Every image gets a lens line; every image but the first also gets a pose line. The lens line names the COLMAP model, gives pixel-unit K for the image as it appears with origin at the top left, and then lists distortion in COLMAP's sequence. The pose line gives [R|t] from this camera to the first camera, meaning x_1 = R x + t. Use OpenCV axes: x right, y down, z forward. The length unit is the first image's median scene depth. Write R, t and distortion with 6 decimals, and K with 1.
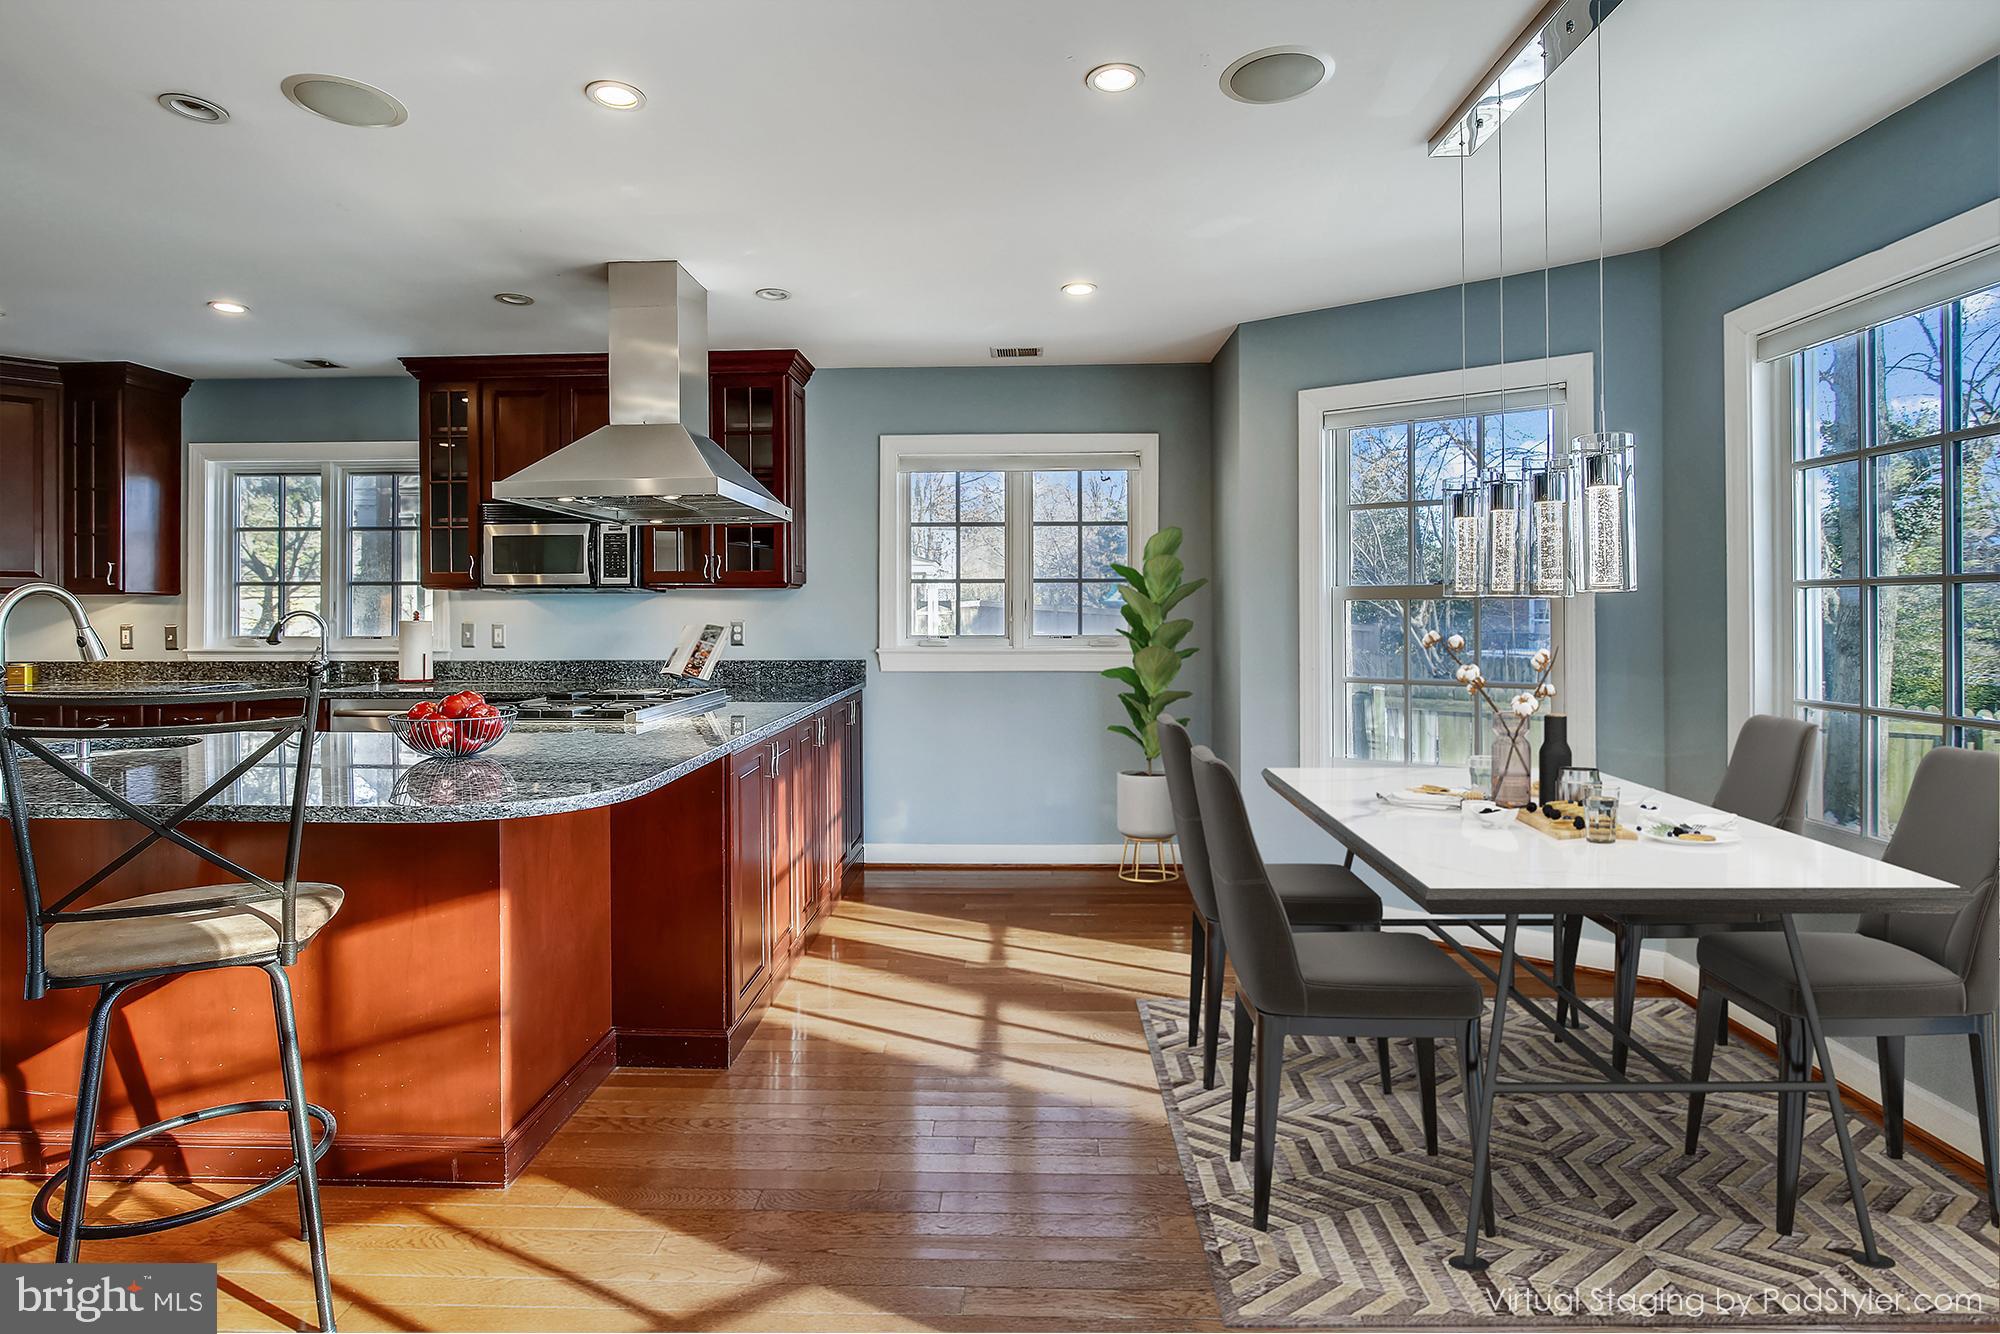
lens RADIAL K [[989.6, 0, 988.1], [0, 989.6, 598.0], [0, 0, 1]] dist [-0.002195, 0.002668]
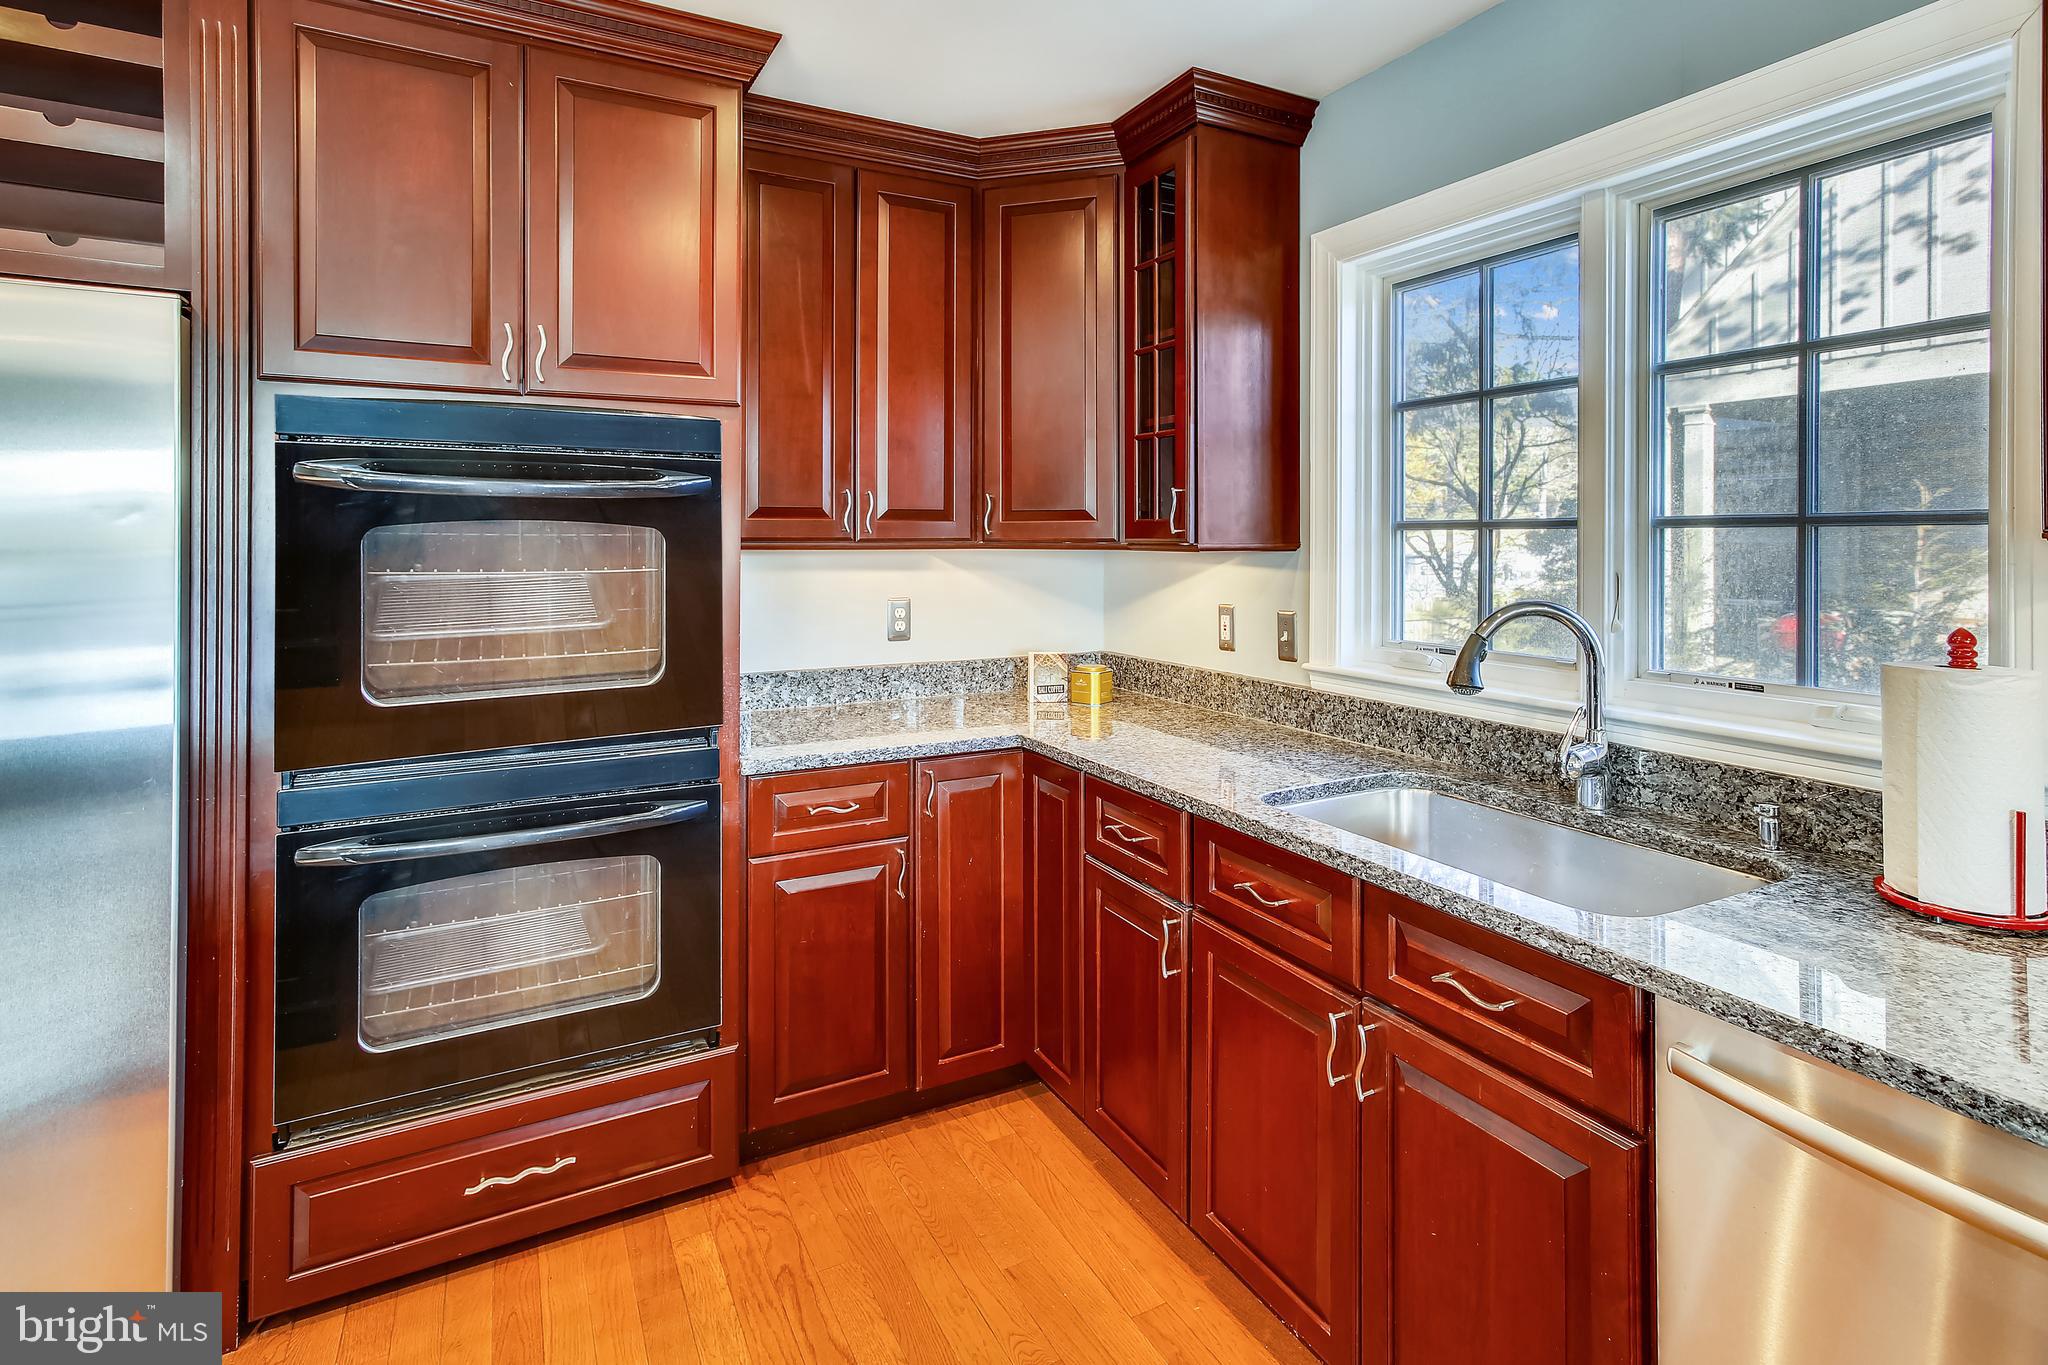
lens RADIAL K [[1013.4, 0, 1023.3], [0, 1013.4, 532.3], [0, 0, 1]] dist [-0.002195, 0.002668]
pose [[0.493989, -0.003457, -0.869462, -0.470728], [0.005557, 0.999984, -0.000819, -0.012720], [0.869451, -0.004427, 0.494000, 0.664831]]
